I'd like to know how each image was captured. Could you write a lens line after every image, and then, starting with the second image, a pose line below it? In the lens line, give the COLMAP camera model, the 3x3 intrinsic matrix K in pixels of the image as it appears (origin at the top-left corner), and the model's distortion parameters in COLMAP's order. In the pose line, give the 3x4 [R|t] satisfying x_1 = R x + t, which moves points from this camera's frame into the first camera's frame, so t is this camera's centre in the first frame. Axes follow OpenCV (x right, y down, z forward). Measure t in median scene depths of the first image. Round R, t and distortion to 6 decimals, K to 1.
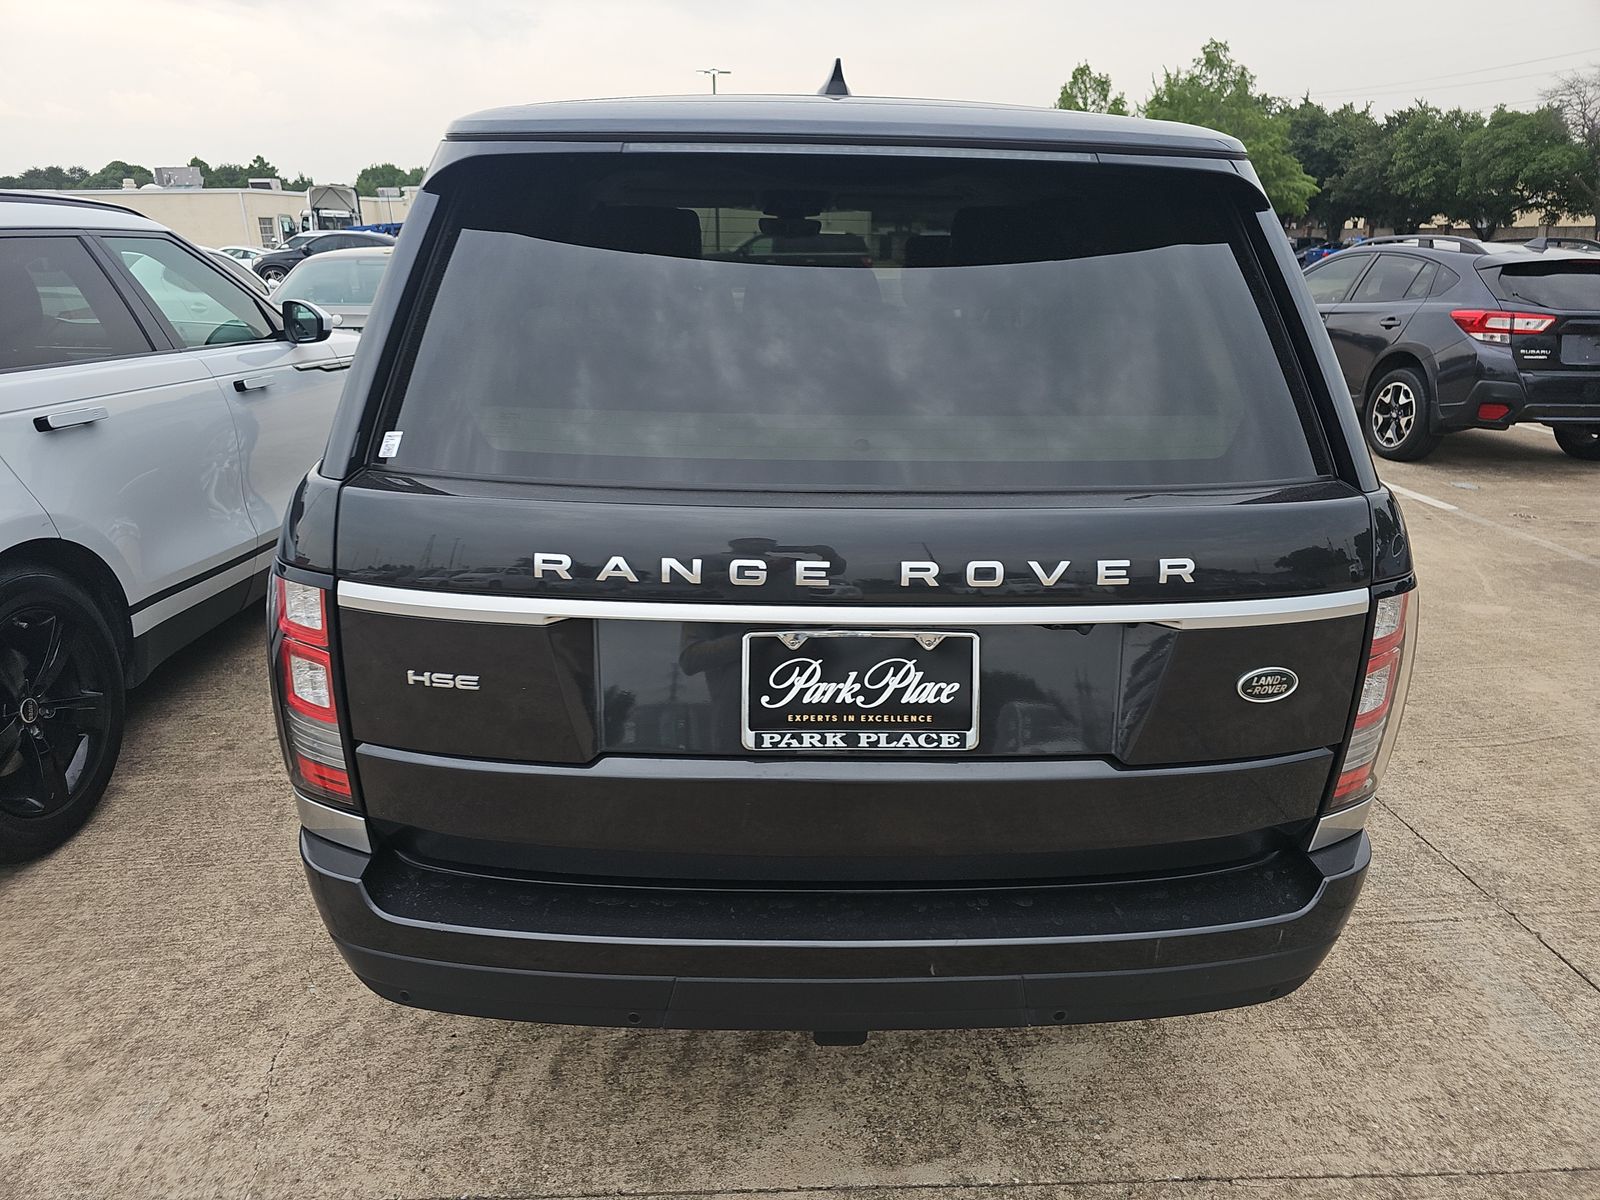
lens RADIAL K [[1059.5, 0, 799.7], [0, 1059.5, 606.4], [0, 0, 1]] dist [0.047034, -0.047709]
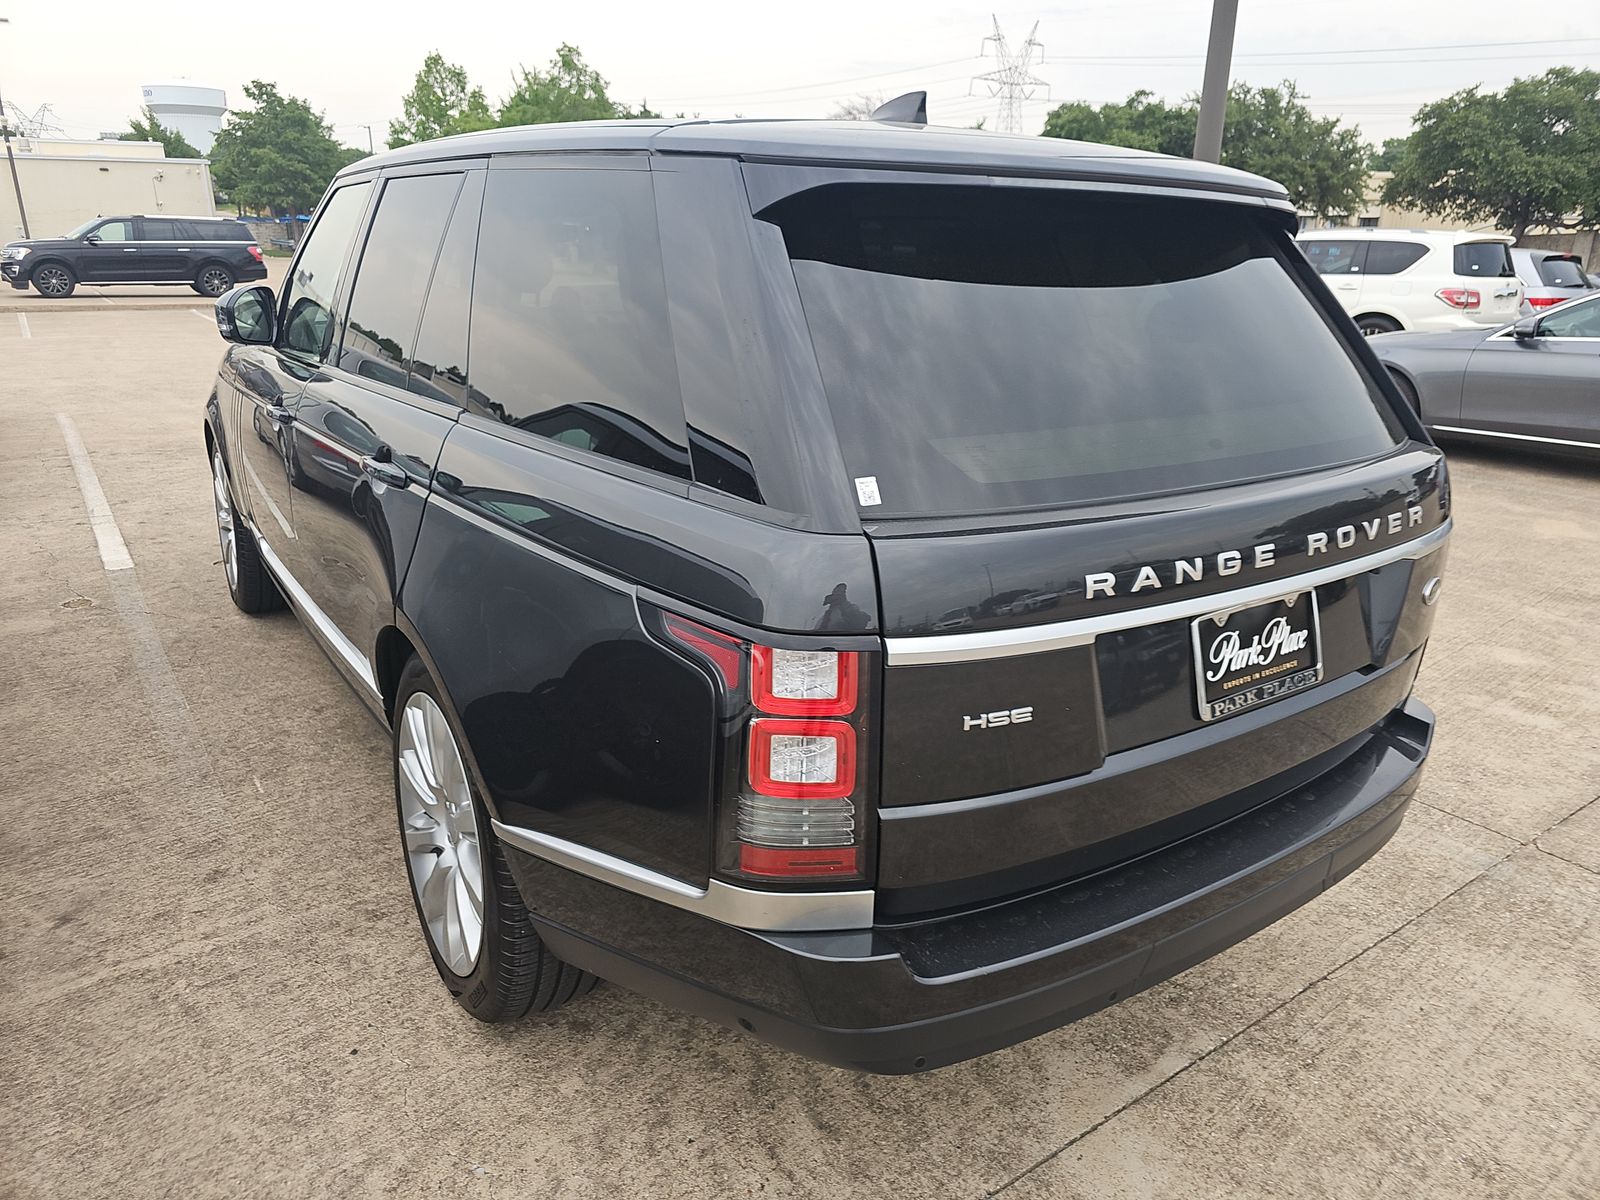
lens RADIAL K [[1059.3, 0, 800.0], [0, 1059.3, 600.0], [0, 0, 1]] dist [0.065487, -0.077868]
pose [[0.841109, -0.163289, 0.515628, -0.973045], [0.162869, 0.985555, 0.046428, -0.114357], [-0.515760, 0.044929, 0.855554, 0.242907]]
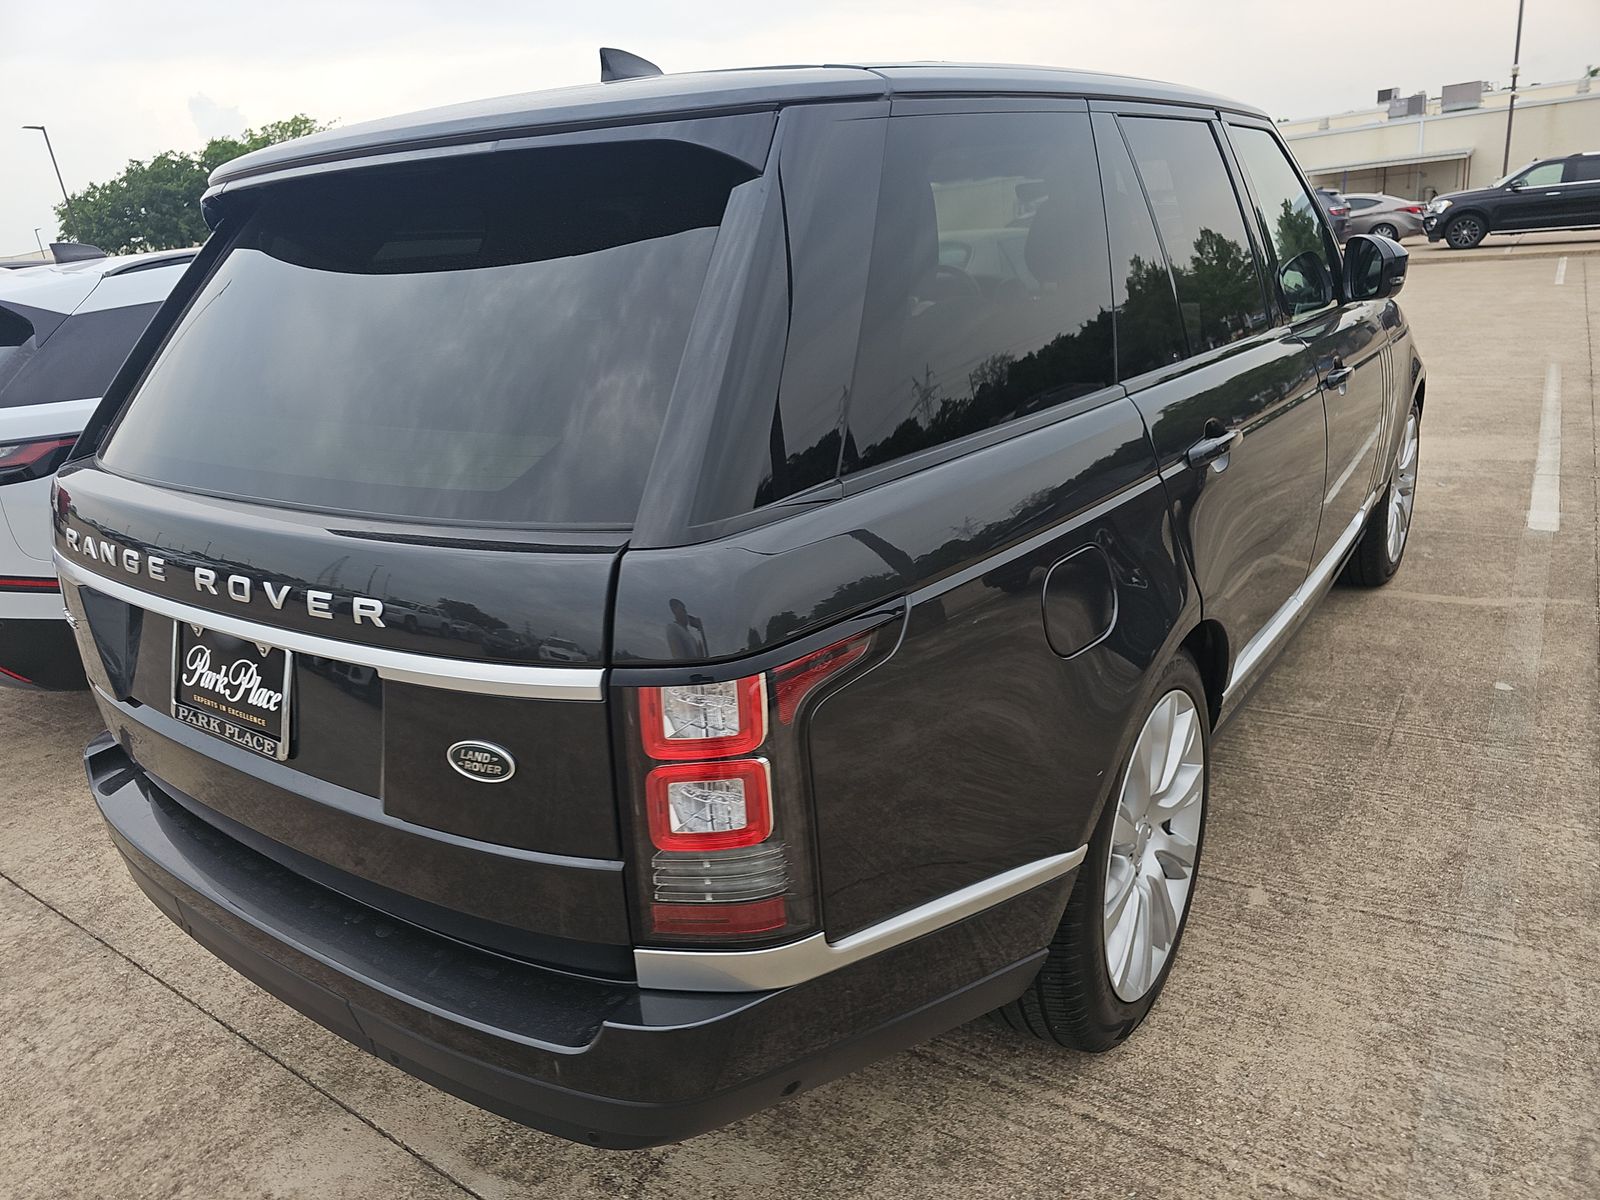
lens RADIAL K [[1072.3, 0, 798.7], [0, 1072.3, 608.2], [0, 0, 1]] dist [0.012288, 0.000715]
pose [[0.785582, 0.131265, -0.604674, 1.153477], [-0.115912, 0.991158, 0.064574, -0.133302], [0.607804, 0.019360, 0.793851, 0.483131]]
